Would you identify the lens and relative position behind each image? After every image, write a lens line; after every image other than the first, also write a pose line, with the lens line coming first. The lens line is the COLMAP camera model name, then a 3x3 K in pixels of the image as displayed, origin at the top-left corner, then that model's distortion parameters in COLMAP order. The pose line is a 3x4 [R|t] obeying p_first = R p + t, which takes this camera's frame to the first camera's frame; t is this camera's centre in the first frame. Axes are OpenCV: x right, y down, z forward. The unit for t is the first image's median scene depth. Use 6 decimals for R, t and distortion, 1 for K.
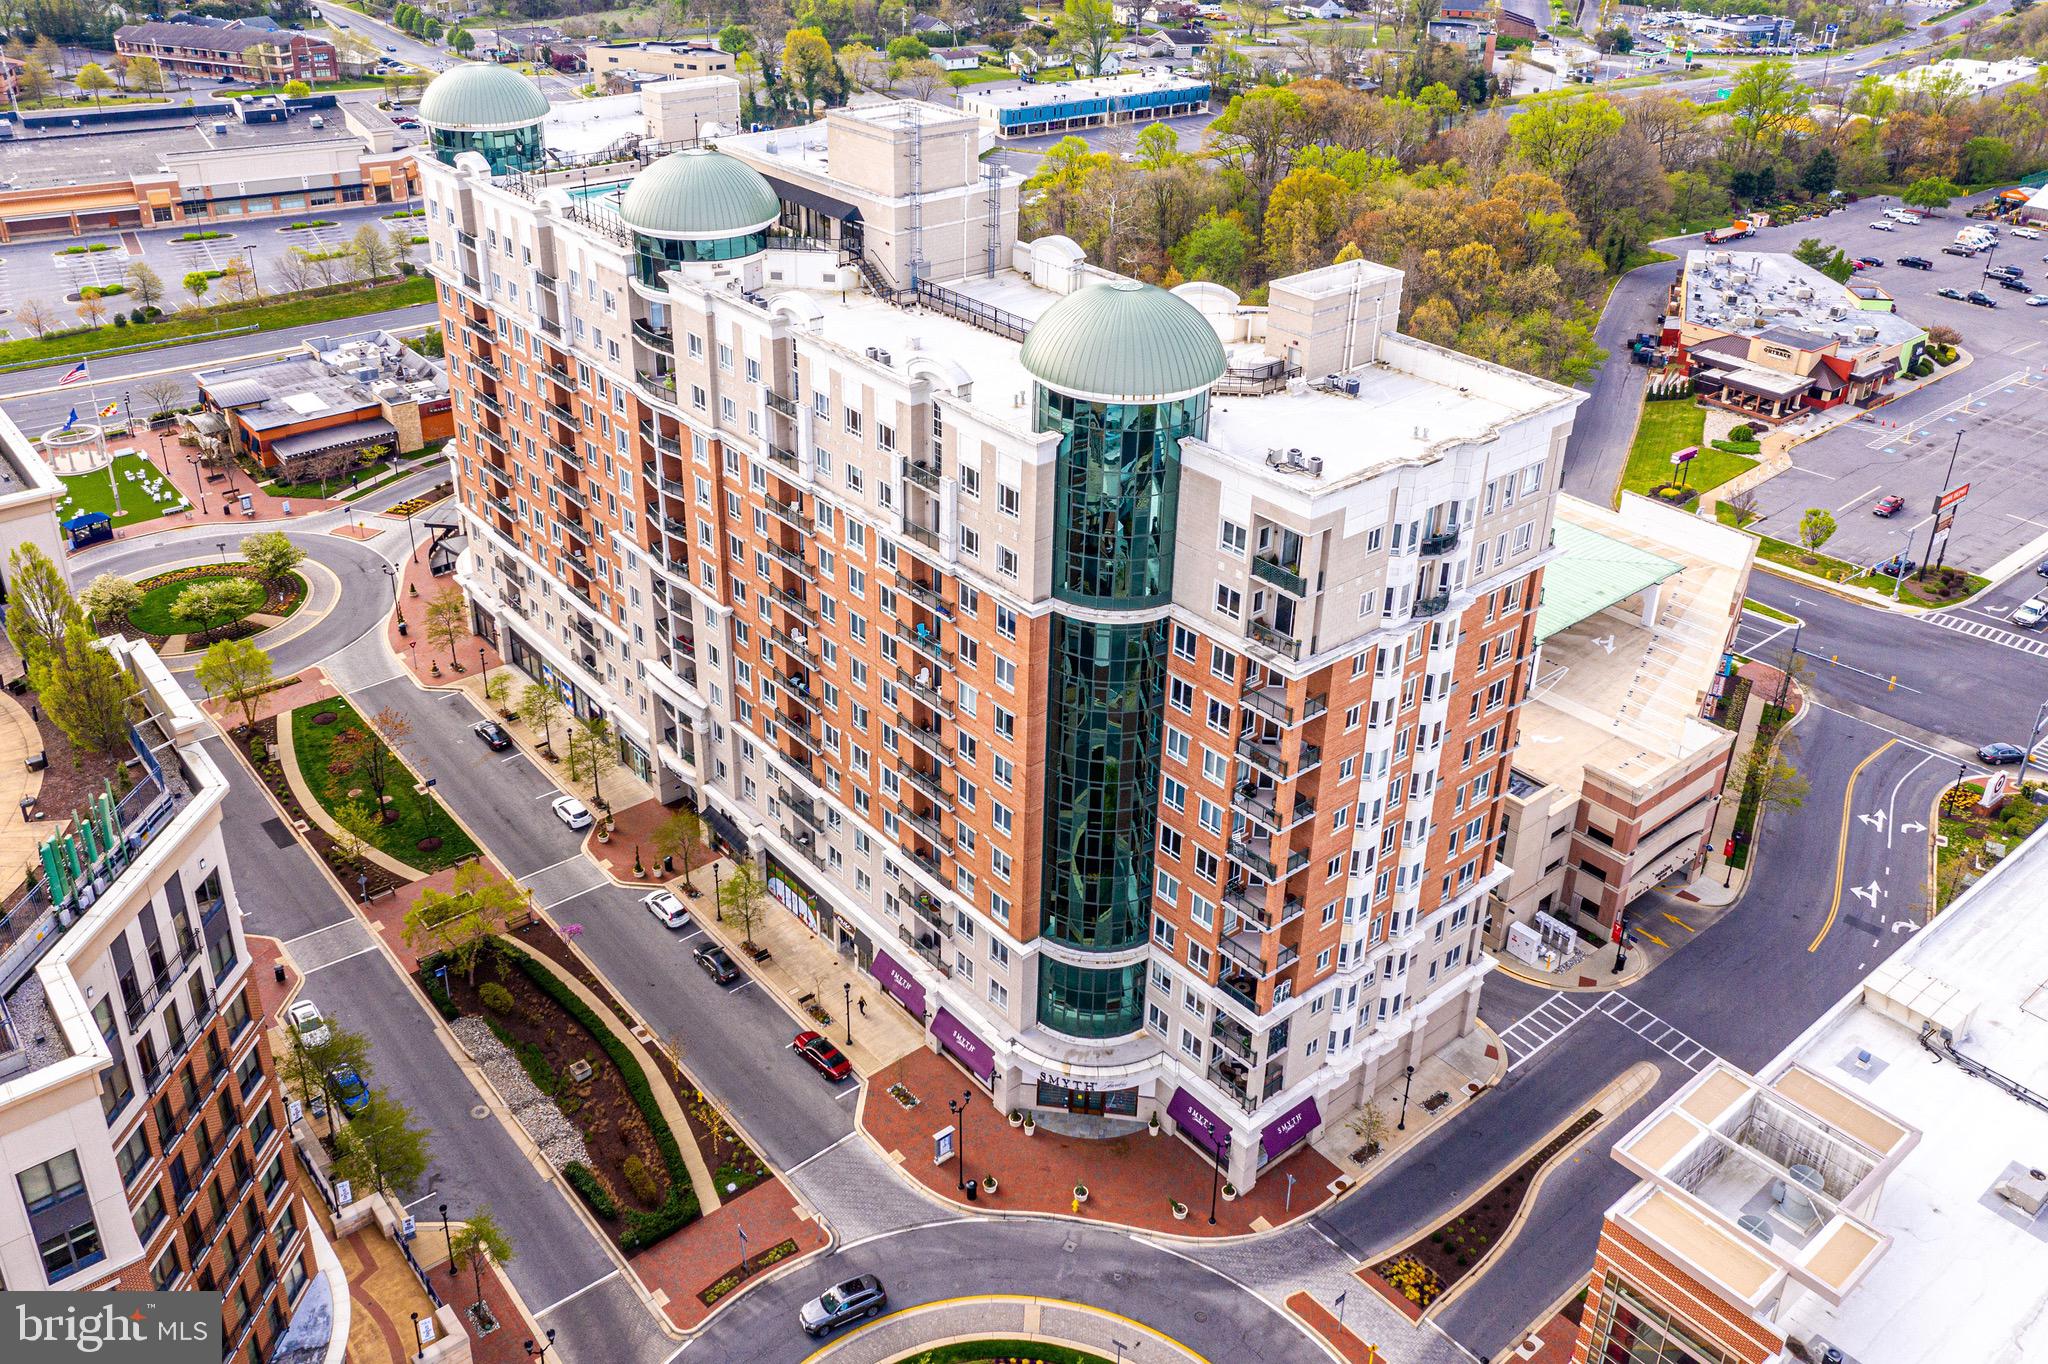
lens RADIAL K [[1675.8, 0, 997.3], [0, 1675.8, 534.3], [0, 0, 1]] dist [-0.022532, 0.010581]
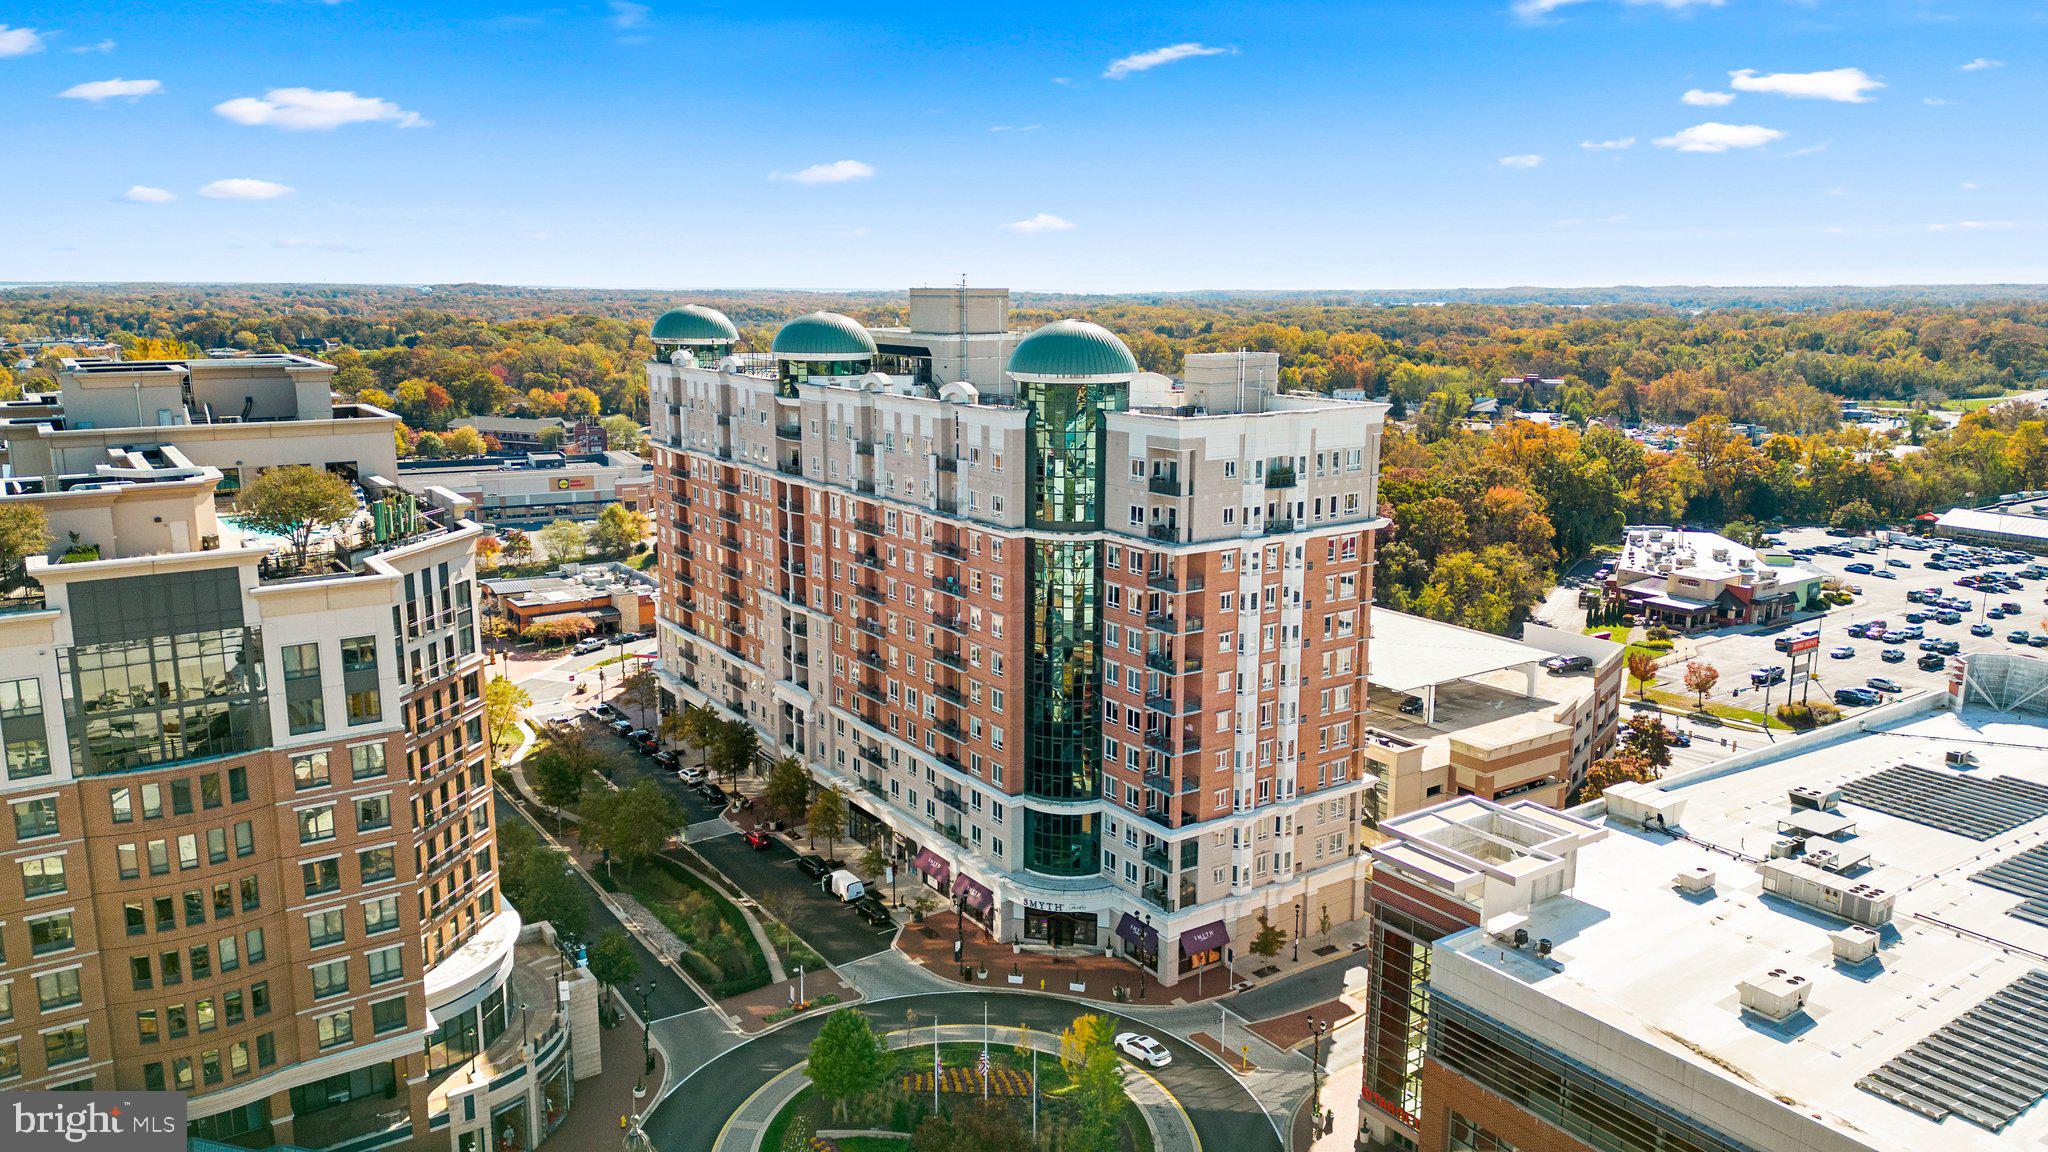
lens RADIAL K [[1426.0, 0, 1027.4], [0, 1426.0, 569.9], [0, 0, 1]] dist [0.028531, -0.003838]
pose [[0.996726, 0.003558, -0.080771, 0.123073], [-0.022993, 0.970254, -0.240997, 0.342563], [0.077511, 0.242065, 0.967159, -0.204287]]
